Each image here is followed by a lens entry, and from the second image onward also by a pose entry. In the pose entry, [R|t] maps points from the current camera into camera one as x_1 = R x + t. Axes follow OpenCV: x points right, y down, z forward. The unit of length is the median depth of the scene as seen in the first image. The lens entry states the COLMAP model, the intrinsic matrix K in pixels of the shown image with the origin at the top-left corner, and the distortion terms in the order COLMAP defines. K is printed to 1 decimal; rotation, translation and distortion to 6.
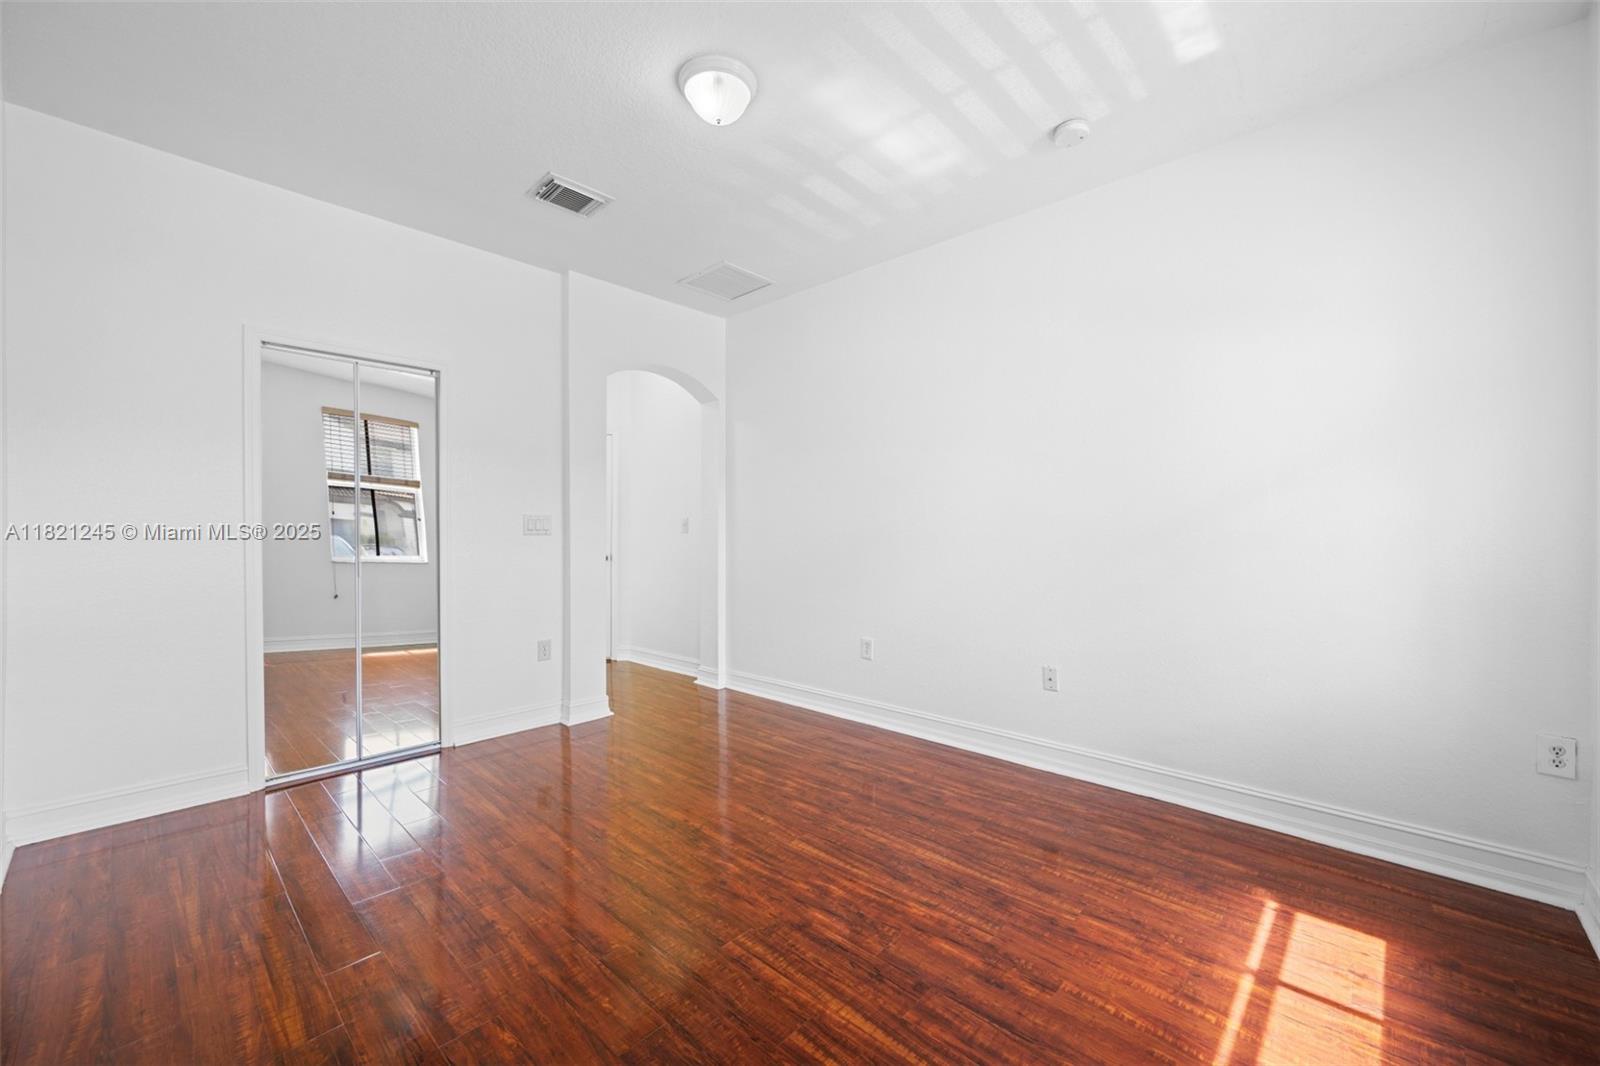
lens RADIAL K [[630.8, 0, 793.1], [0, 630.8, 539.1], [0, 0, 1]] dist [0.000522, 0.000369]
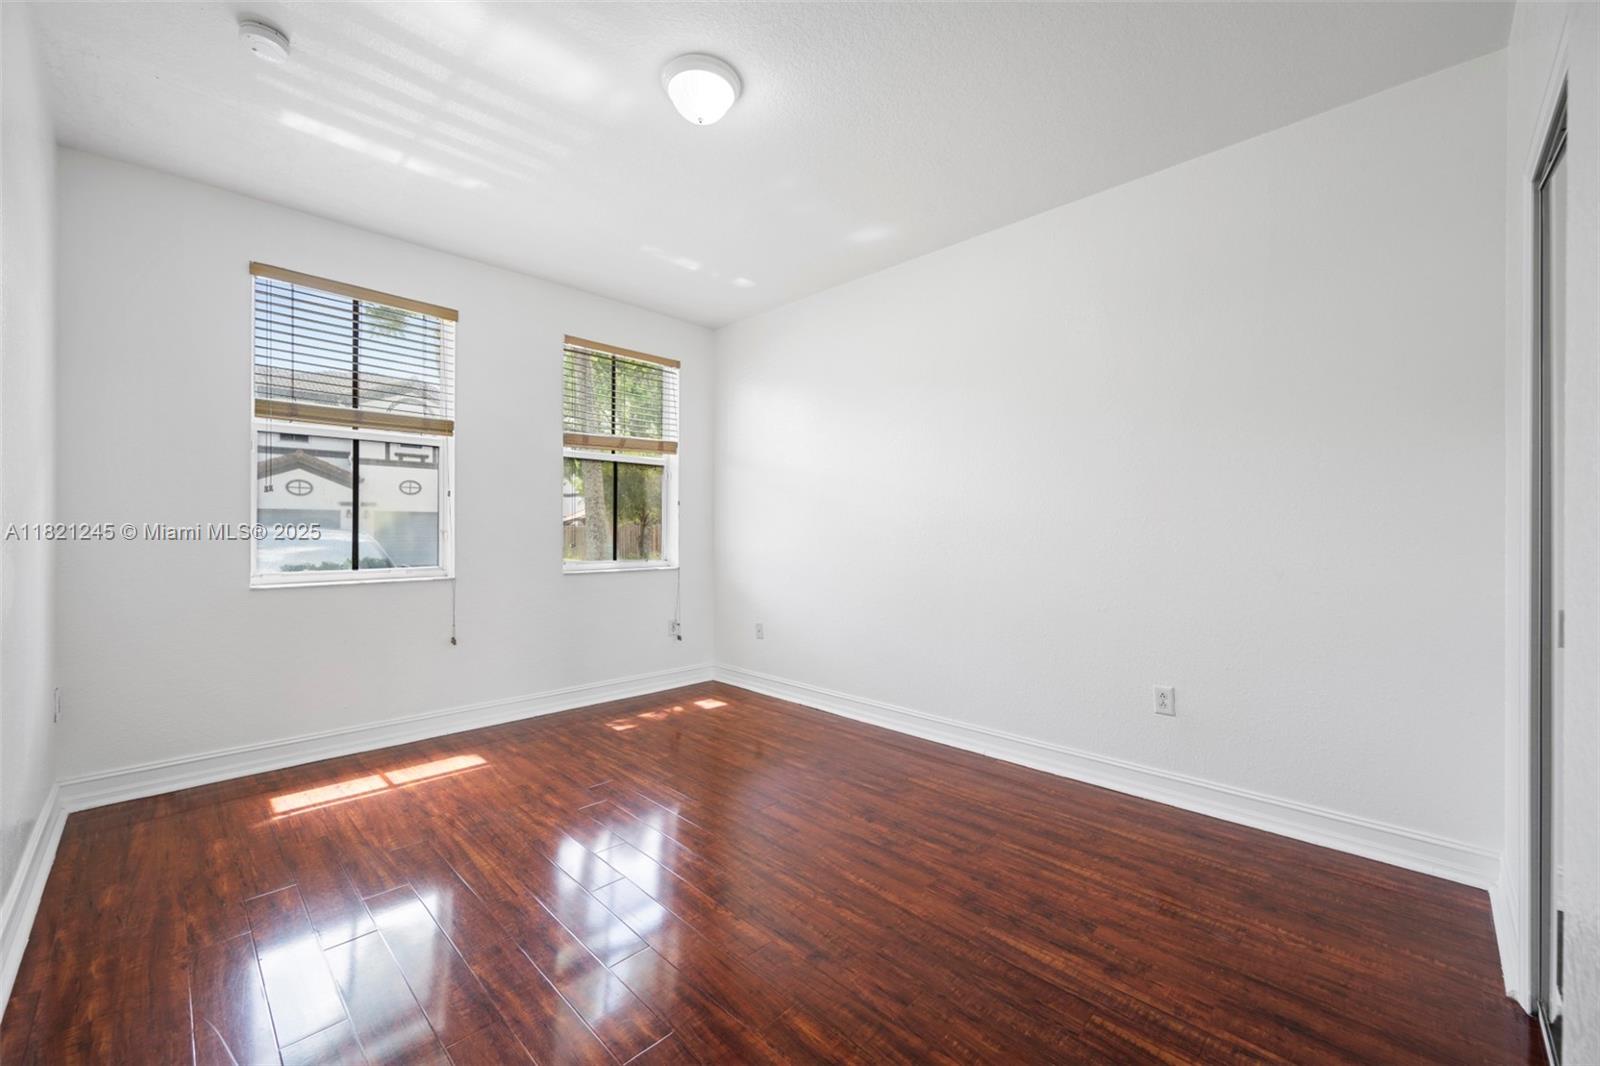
lens RADIAL K [[637.6, 0, 799.4], [0, 637.6, 530.6], [0, 0, 1]] dist [0.002268, 0.000188]
pose [[-0.999748, -0.003693, 0.022128, -0.371952], [-0.003232, 0.999778, 0.020800, -0.046823], [-0.022200, 0.020723, -0.999539, 2.492881]]
